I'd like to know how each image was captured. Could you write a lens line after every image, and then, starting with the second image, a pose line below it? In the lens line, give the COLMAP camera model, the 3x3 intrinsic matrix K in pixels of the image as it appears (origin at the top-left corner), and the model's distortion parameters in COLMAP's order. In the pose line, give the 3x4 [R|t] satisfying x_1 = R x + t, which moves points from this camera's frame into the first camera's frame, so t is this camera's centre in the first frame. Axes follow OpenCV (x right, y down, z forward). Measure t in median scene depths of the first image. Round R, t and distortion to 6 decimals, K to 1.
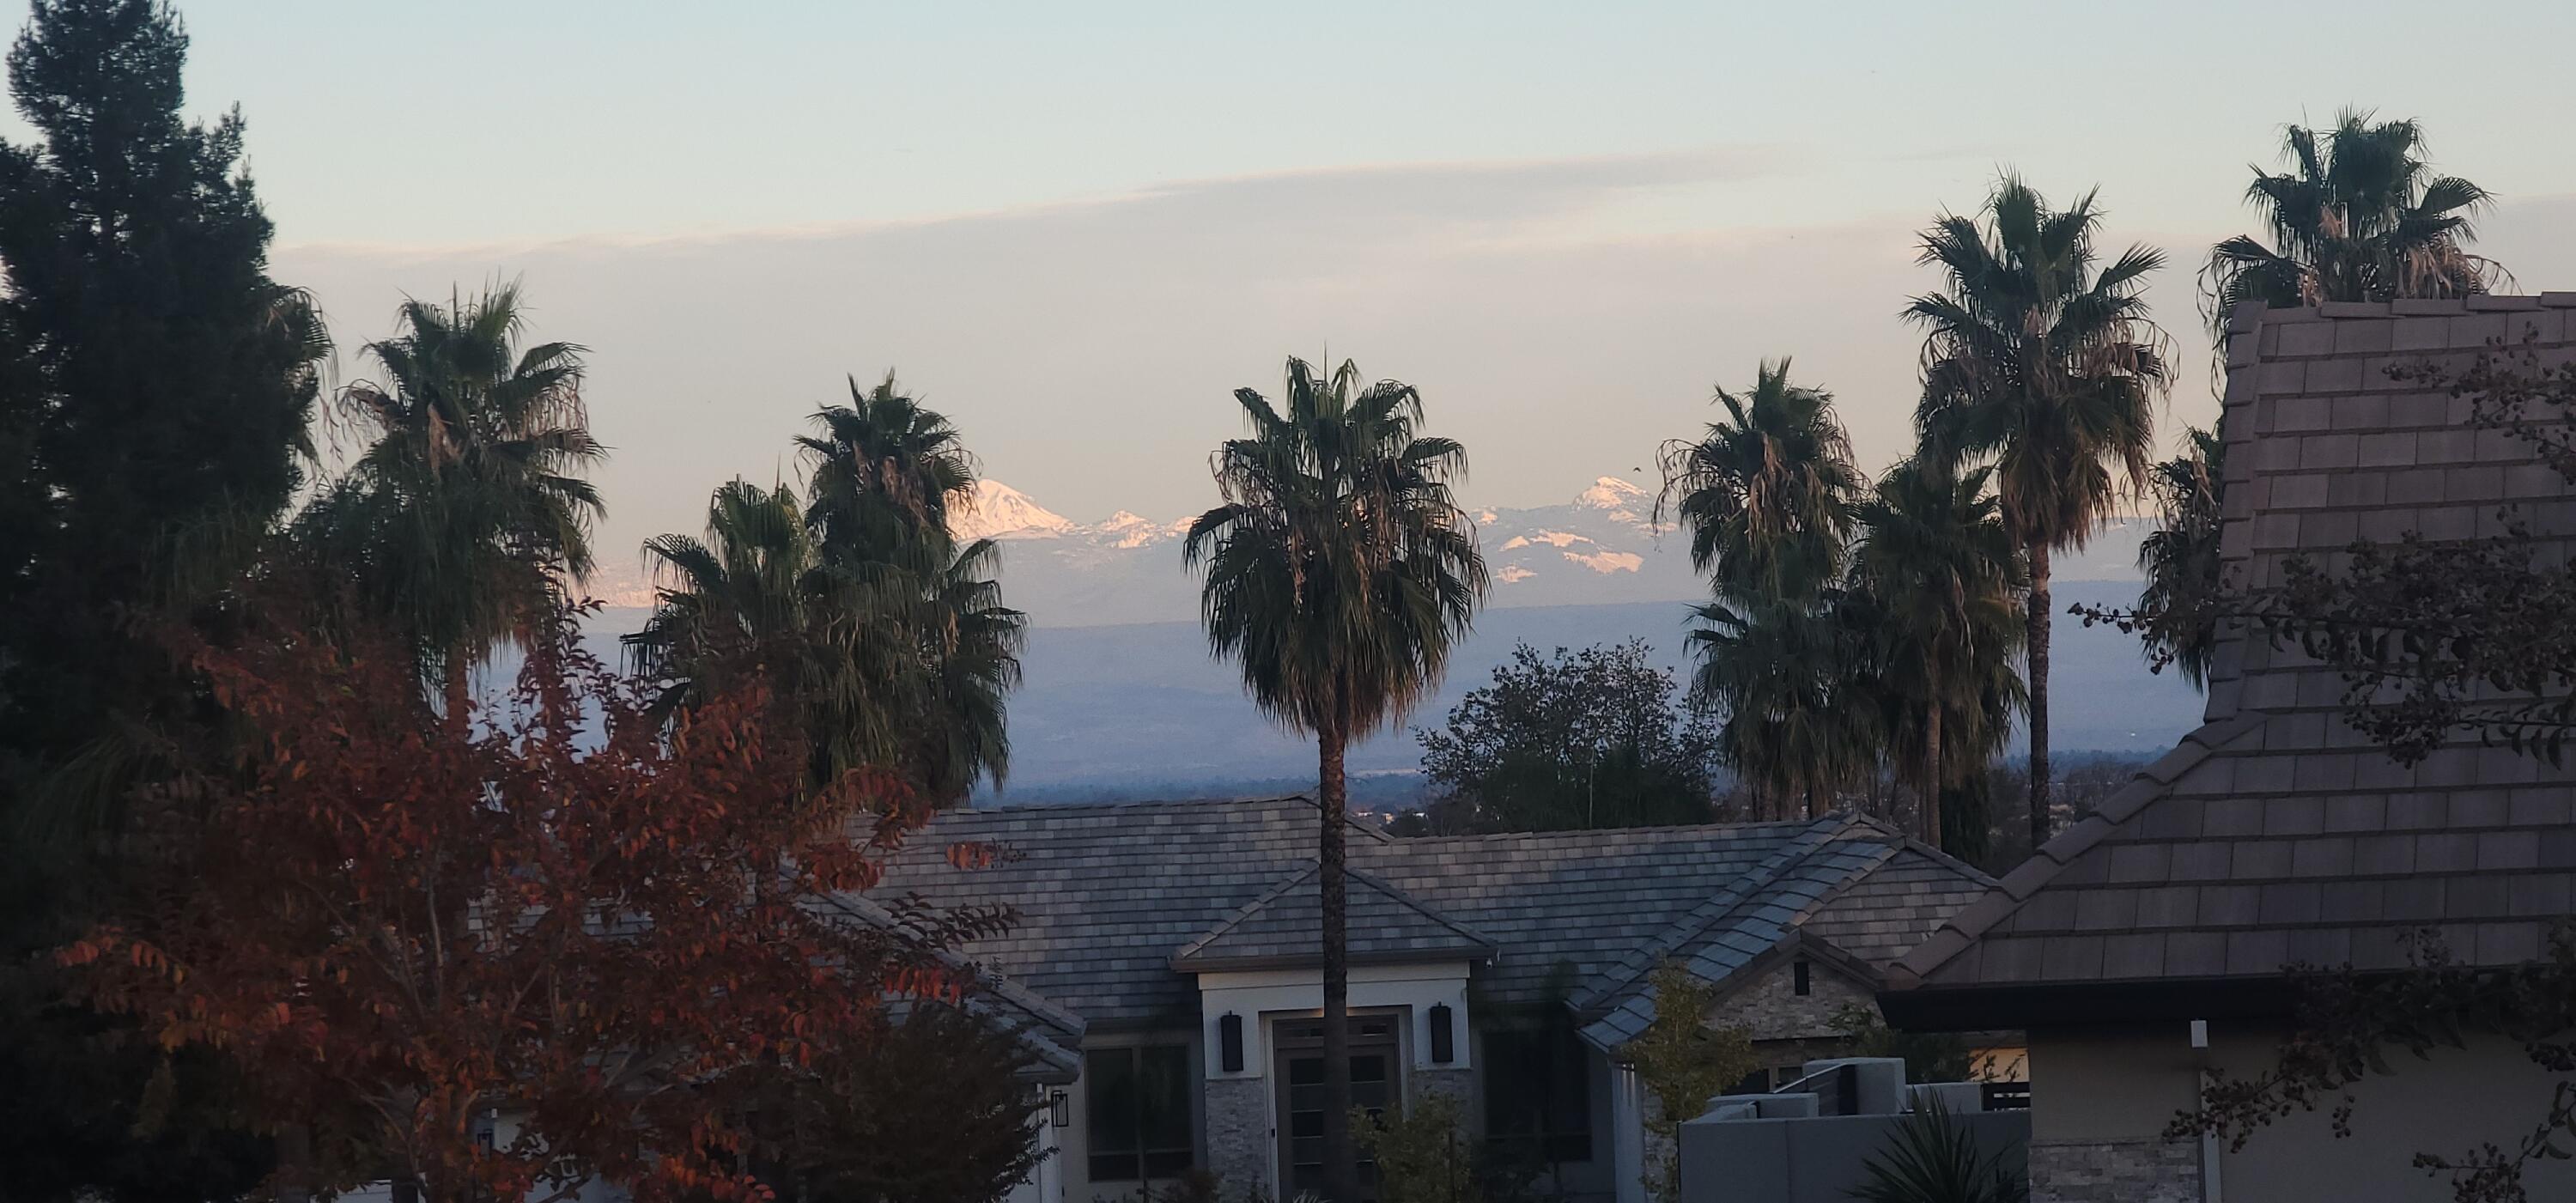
lens RADIAL K [[8864.5, 0, 1288.4], [0, 8864.5, 622.0], [0, 0, 1]] dist [0.328260, 0.000000]
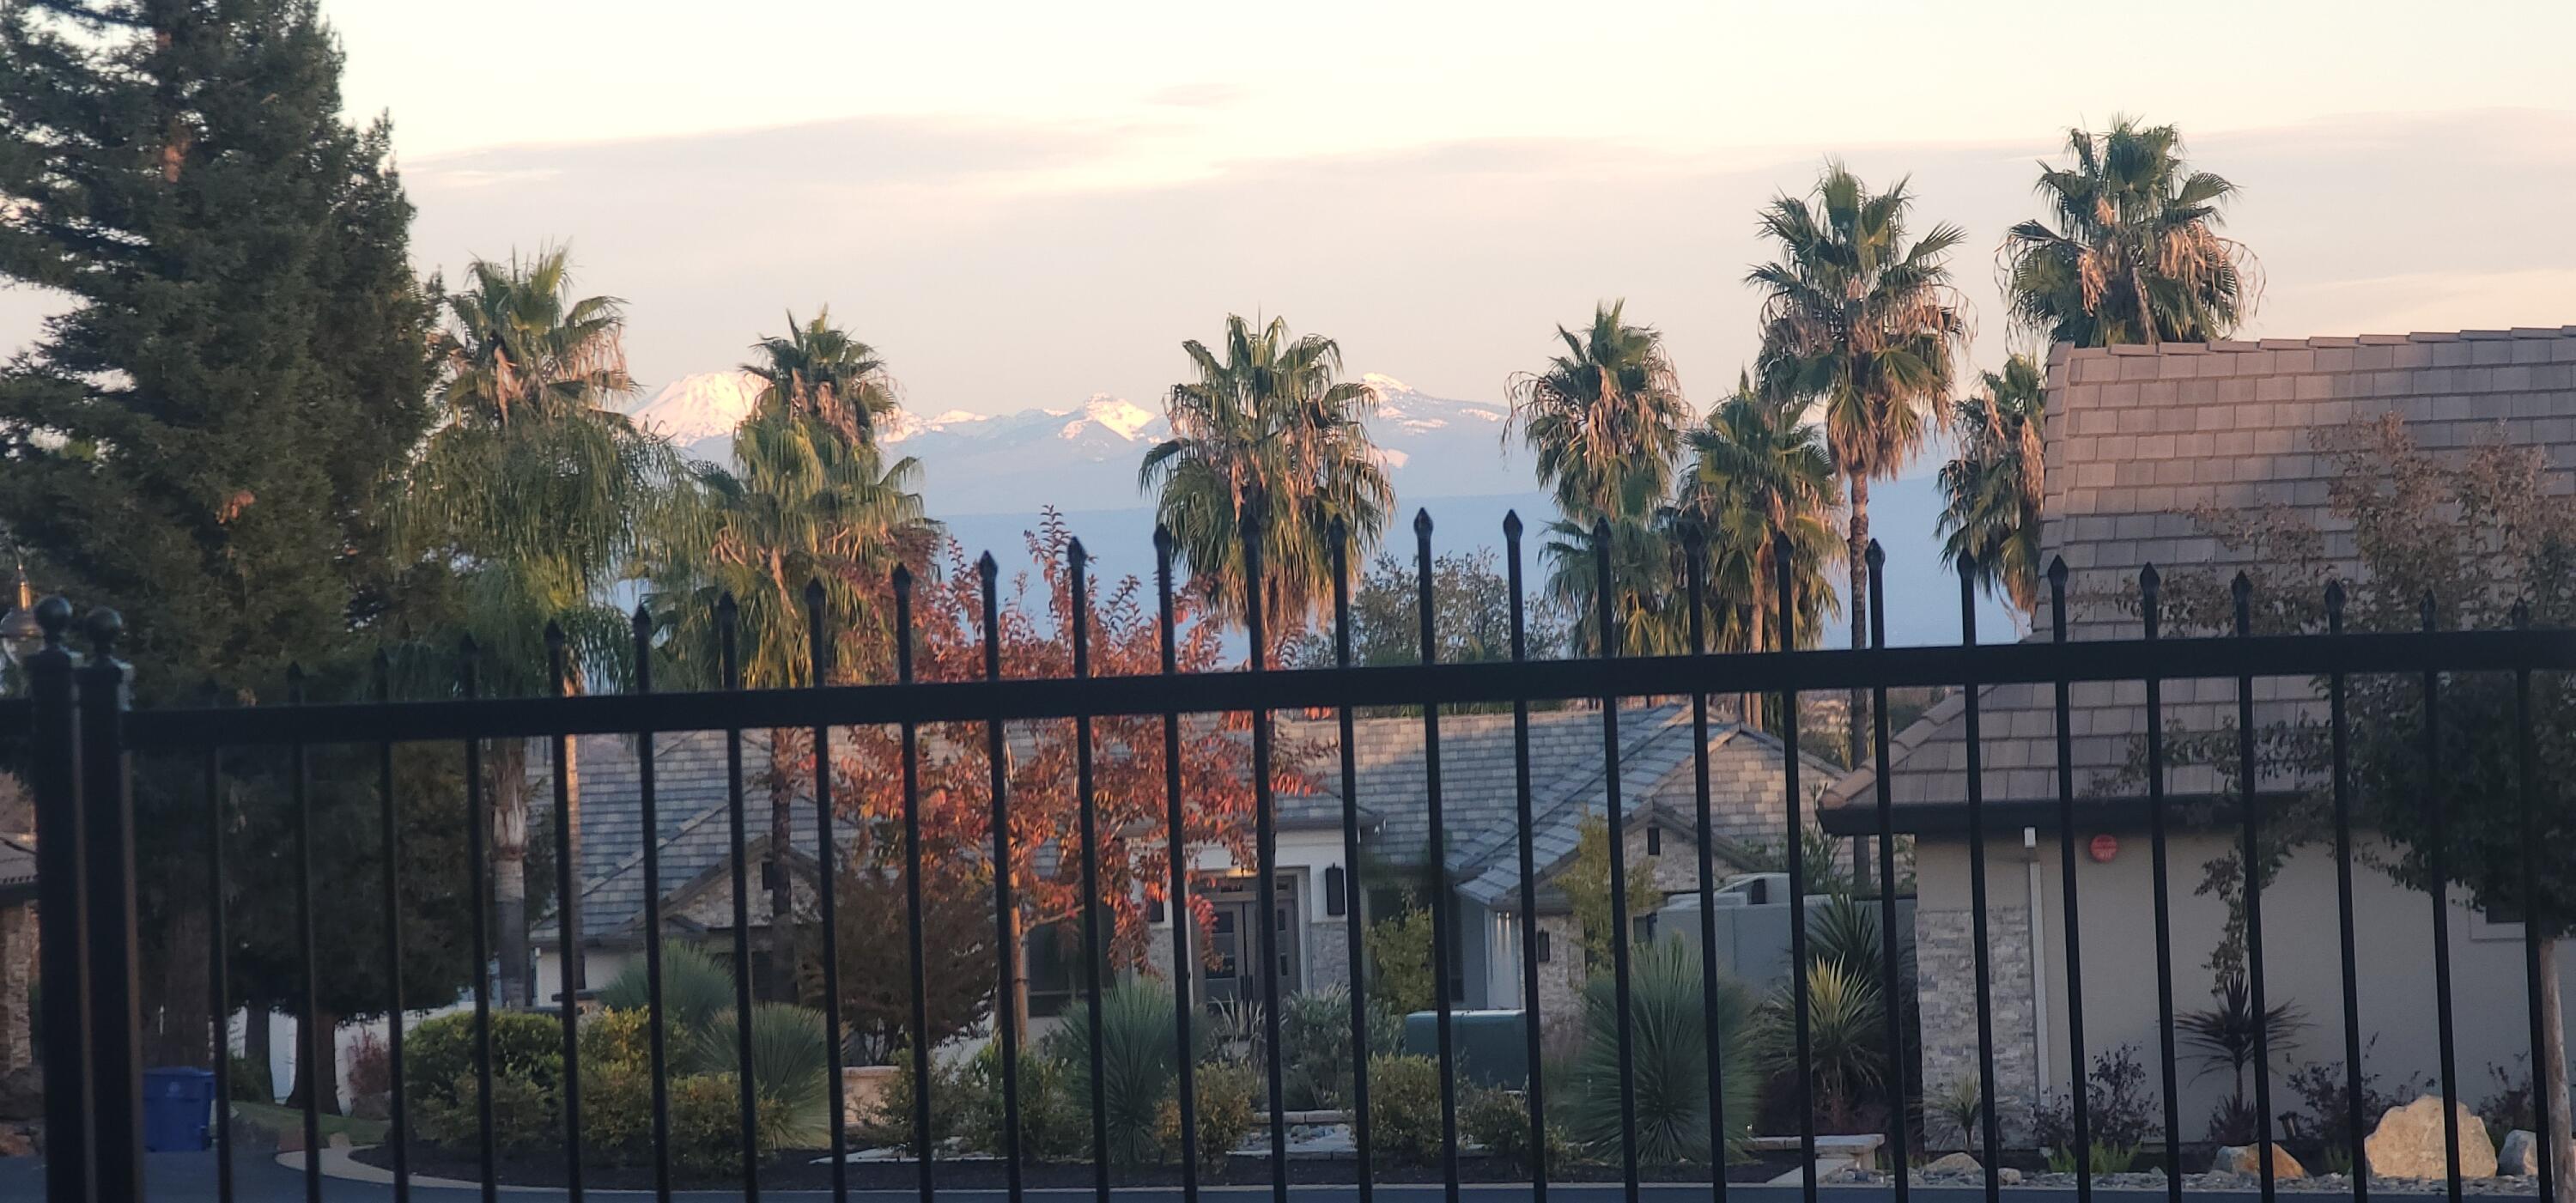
lens RADIAL K [[8864.5, 0, 1289.4], [0, 8864.5, 585.8], [0, 0, 1]] dist [0.328260, 0.000000]
pose [[0.999630, 0.004667, 0.026803, -0.022883], [-0.004875, 0.999959, 0.007691, -0.002630], [-0.026766, -0.007819, 0.999611, -0.180284]]
